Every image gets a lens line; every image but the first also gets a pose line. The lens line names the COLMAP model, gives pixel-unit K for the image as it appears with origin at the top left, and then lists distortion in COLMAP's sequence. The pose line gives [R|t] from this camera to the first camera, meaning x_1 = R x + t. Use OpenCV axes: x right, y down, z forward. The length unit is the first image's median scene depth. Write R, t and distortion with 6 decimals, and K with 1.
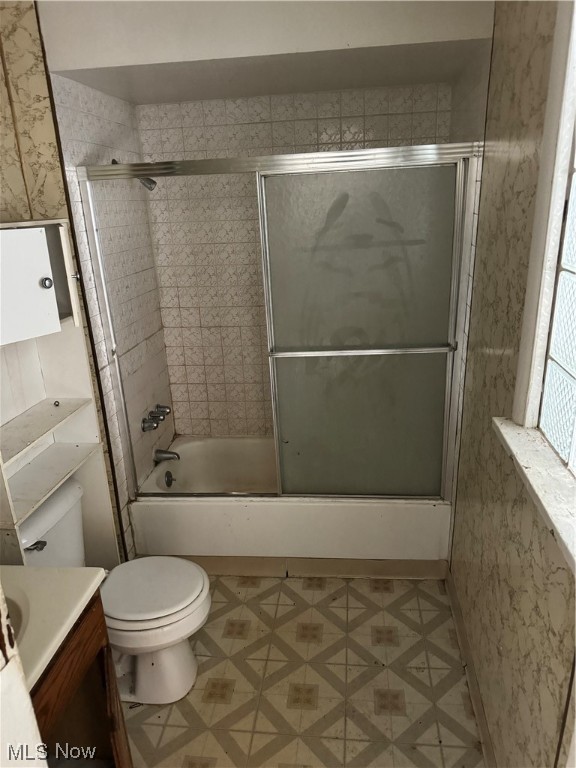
lens RADIAL K [[538.7, 0, 288.0], [0, 538.7, 384.0], [0, 0, 1]] dist [0.054274, -0.078957]
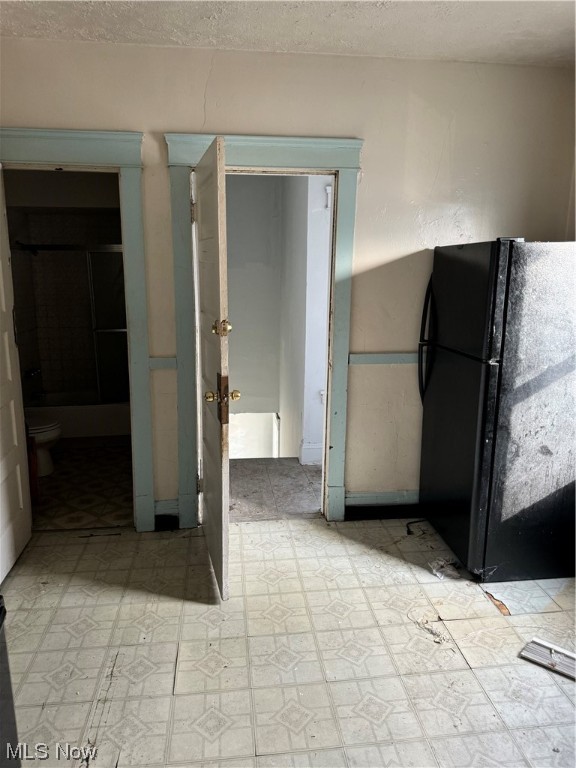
lens RADIAL K [[538.7, 0, 288.0], [0, 538.7, 384.0], [0, 0, 1]] dist [0.054274, -0.078957]
pose [[0.970589, -0.000385, 0.240742, 0.188610], [0.031613, 0.991543, -0.125867, 0.429218], [-0.238658, 0.129776, 0.962393, -1.187141]]
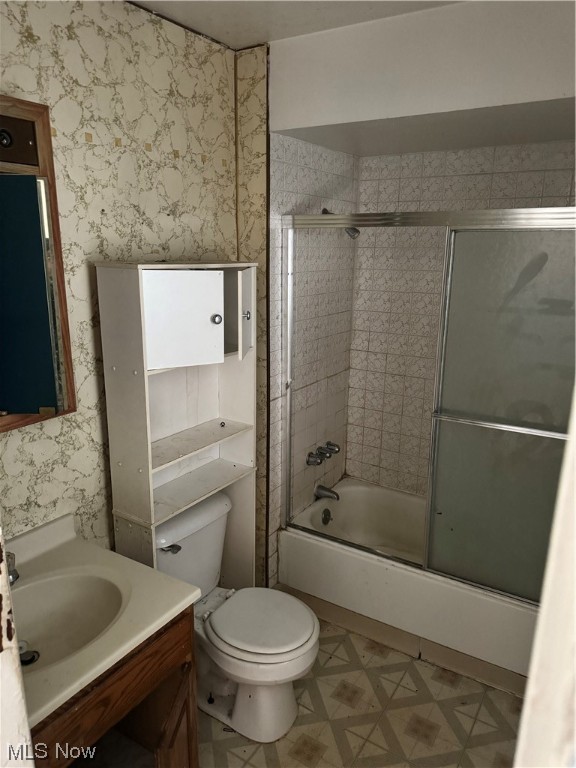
lens RADIAL K [[538.7, 0, 288.0], [0, 538.7, 384.0], [0, 0, 1]] dist [0.054274, -0.078957]
pose [[0.899238, 0.160961, -0.406772, 0.103373], [-0.187844, 0.981835, -0.026746, -0.032632], [0.395078, 0.100461, 0.913138, 0.034743]]
